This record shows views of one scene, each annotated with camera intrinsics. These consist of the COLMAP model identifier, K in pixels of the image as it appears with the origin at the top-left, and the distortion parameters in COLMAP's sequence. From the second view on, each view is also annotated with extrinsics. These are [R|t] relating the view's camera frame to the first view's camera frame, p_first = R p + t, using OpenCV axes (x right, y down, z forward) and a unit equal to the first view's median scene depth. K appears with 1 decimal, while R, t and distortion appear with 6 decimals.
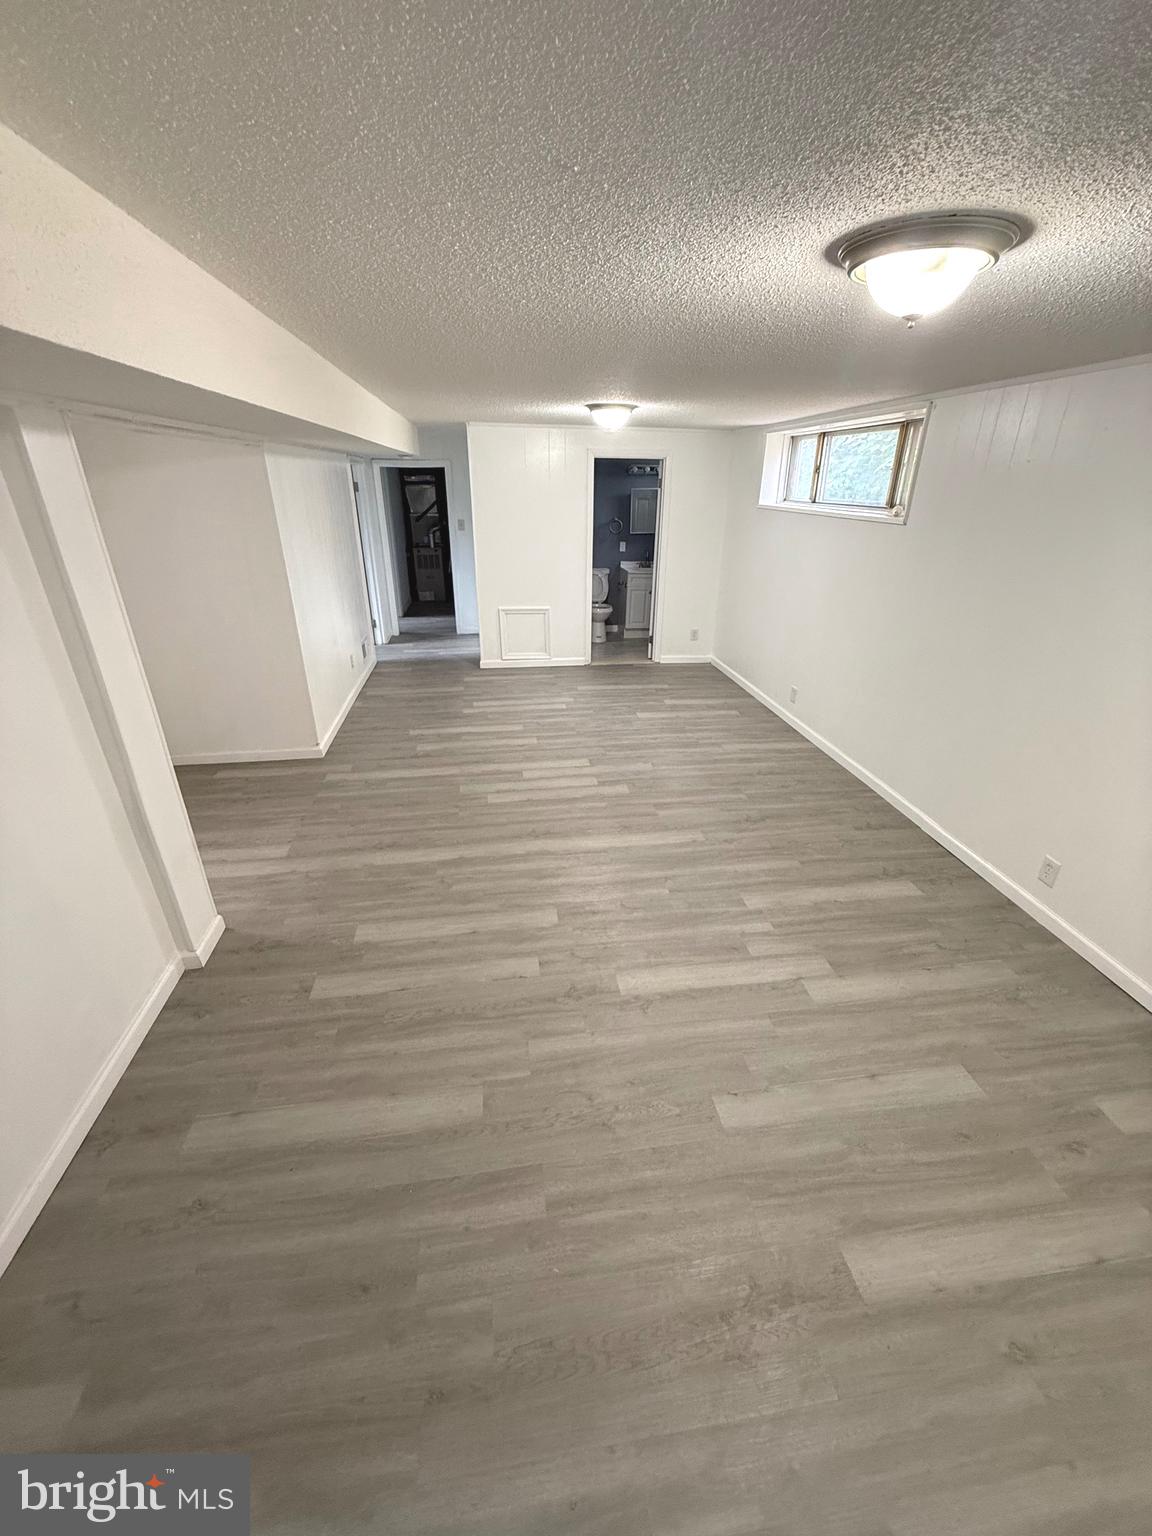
lens RADIAL K [[609.6, 0, 572.6], [0, 609.6, 766.7], [0, 0, 1]] dist [-0.000234, -0.000305]
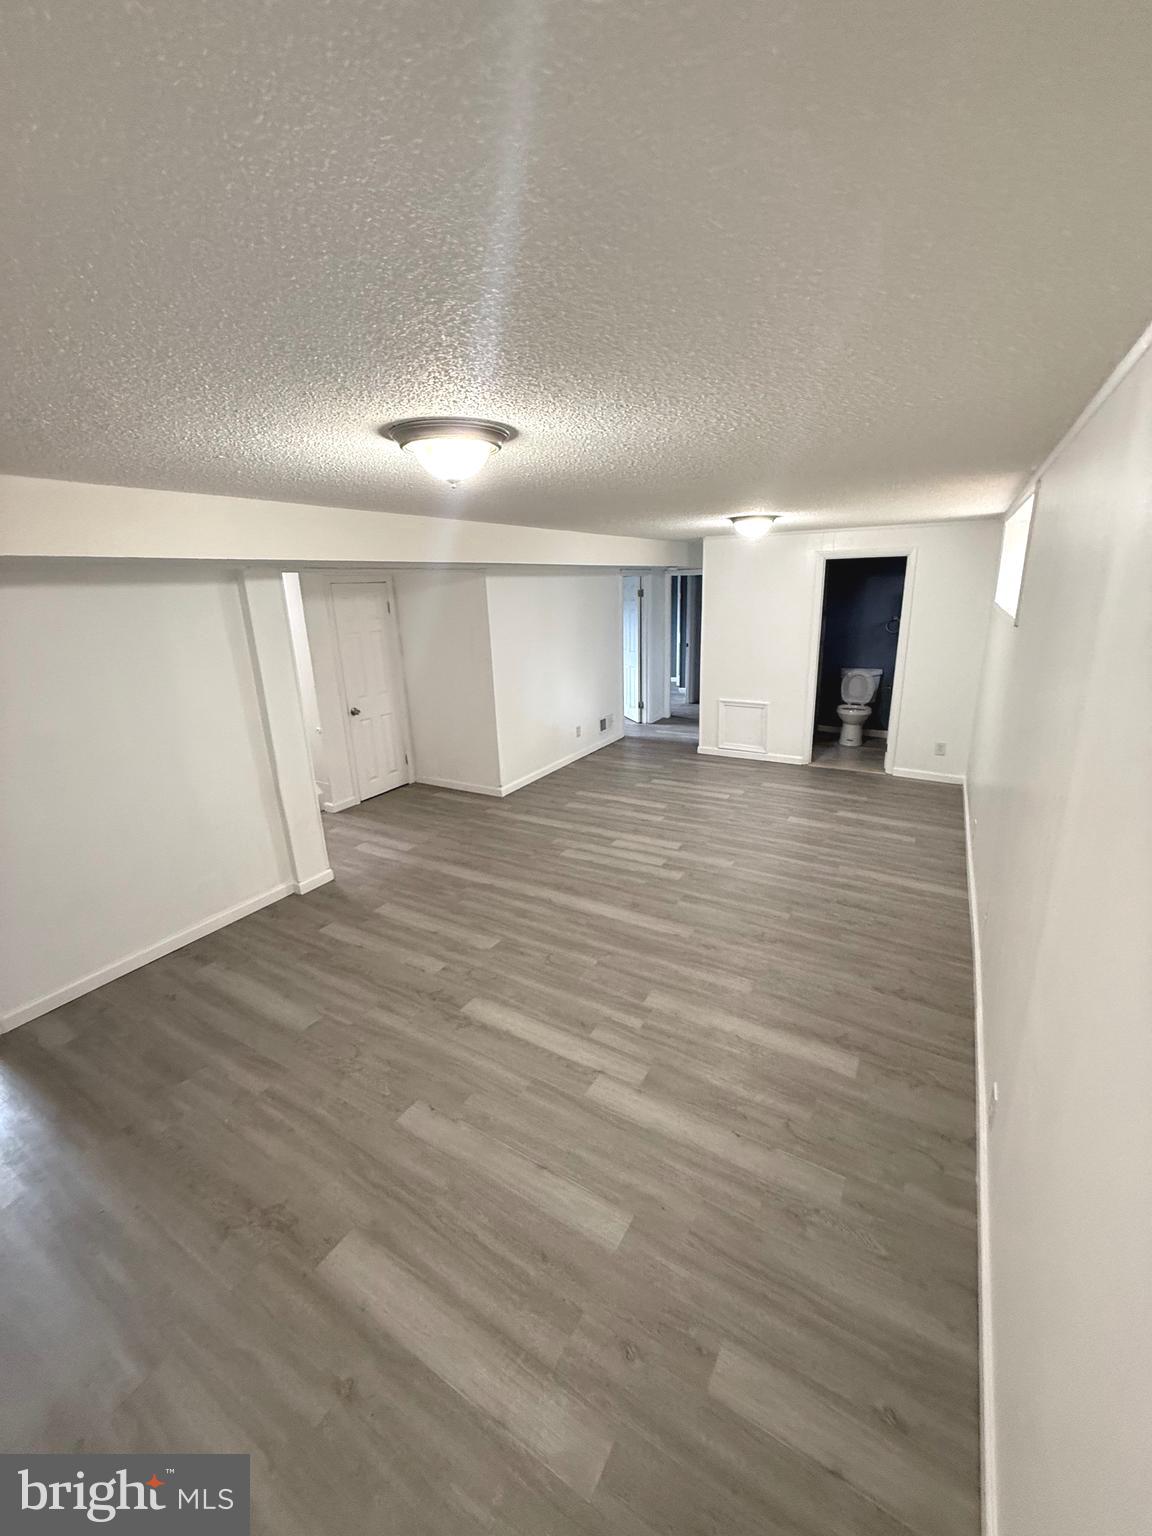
lens RADIAL K [[609.6, 0, 565.9], [0, 609.6, 760.9], [0, 0, 1]] dist [-0.000234, -0.000305]
pose [[0.776999, 0.141193, -0.613464, 0.543479], [-0.233743, 0.969562, -0.072901, -0.030789], [0.584498, 0.200036, 0.786351, 0.068207]]
